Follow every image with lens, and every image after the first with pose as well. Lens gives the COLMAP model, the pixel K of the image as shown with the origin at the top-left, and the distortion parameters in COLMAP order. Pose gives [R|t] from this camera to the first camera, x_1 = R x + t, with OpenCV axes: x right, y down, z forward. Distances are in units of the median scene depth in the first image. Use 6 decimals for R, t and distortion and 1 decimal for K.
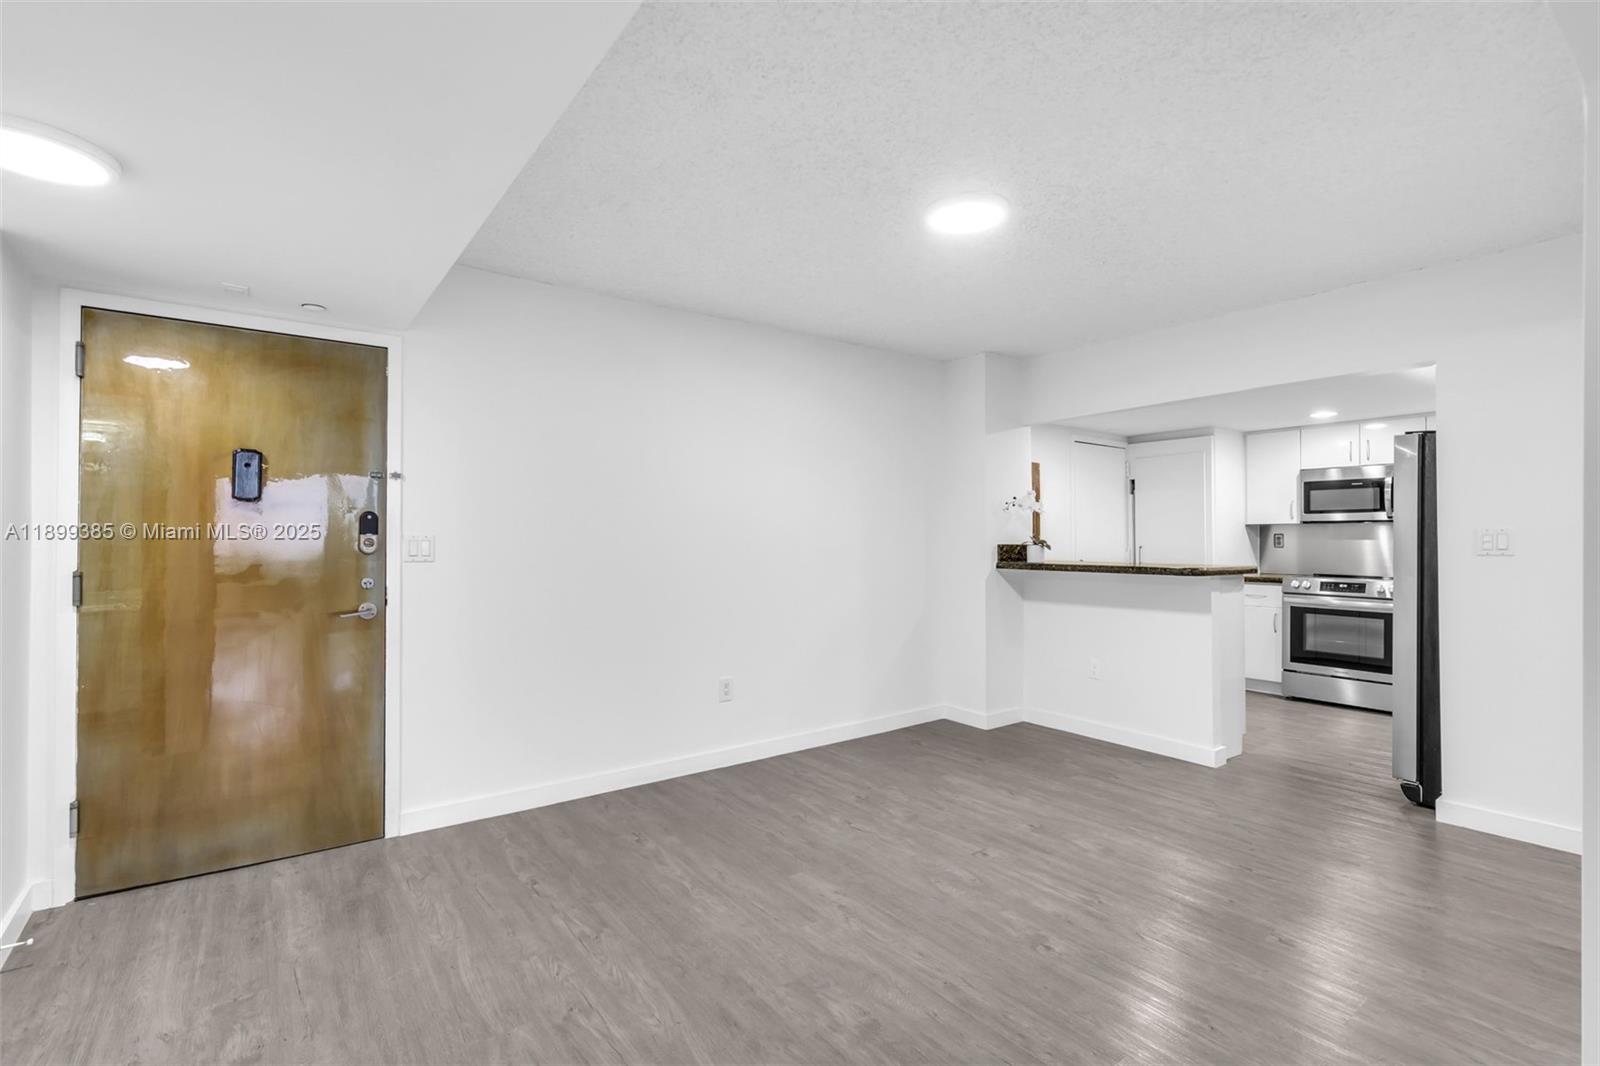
lens RADIAL K [[744.4, 0, 815.8], [0, 744.4, 529.9], [0, 0, 1]] dist [0.000486, 0.000396]
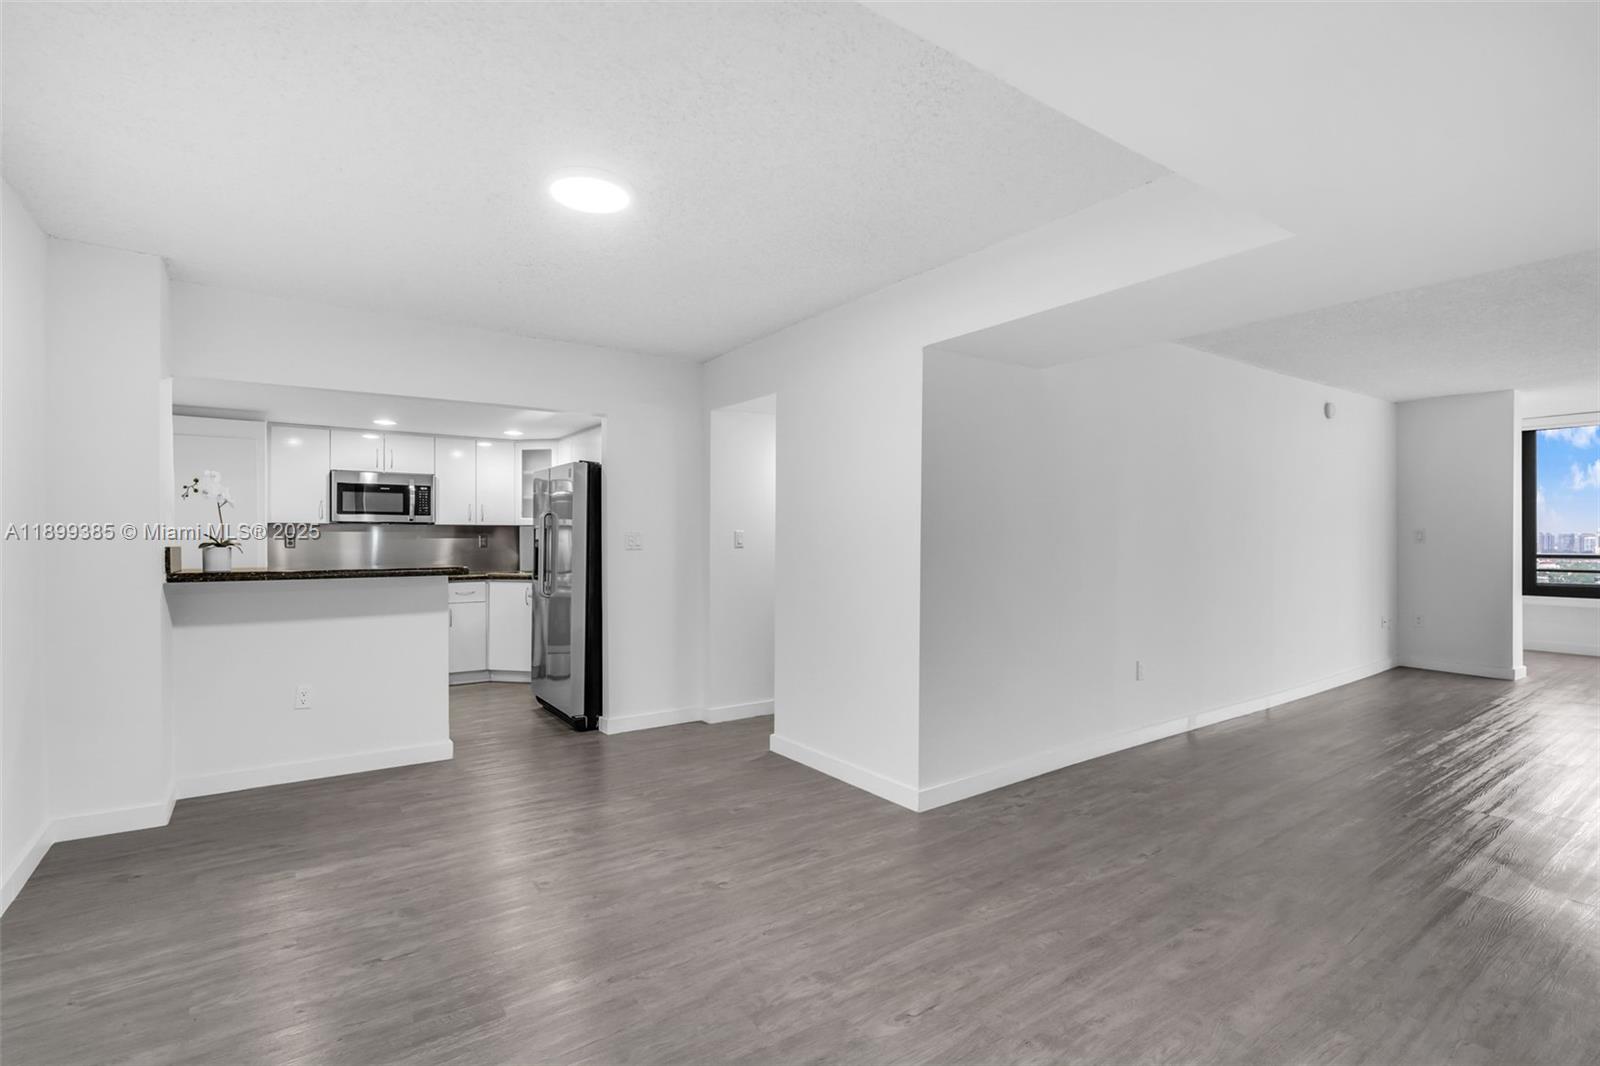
lens RADIAL K [[744.4, 0, 815.4], [0, 744.4, 539.7], [0, 0, 1]] dist [0.000486, 0.000396]
pose [[0.022933, -0.001834, 0.999735, -0.487606], [-0.013331, 0.999909, 0.002141, 0.003716], [-0.999648, -0.013377, 0.022906, 0.463841]]
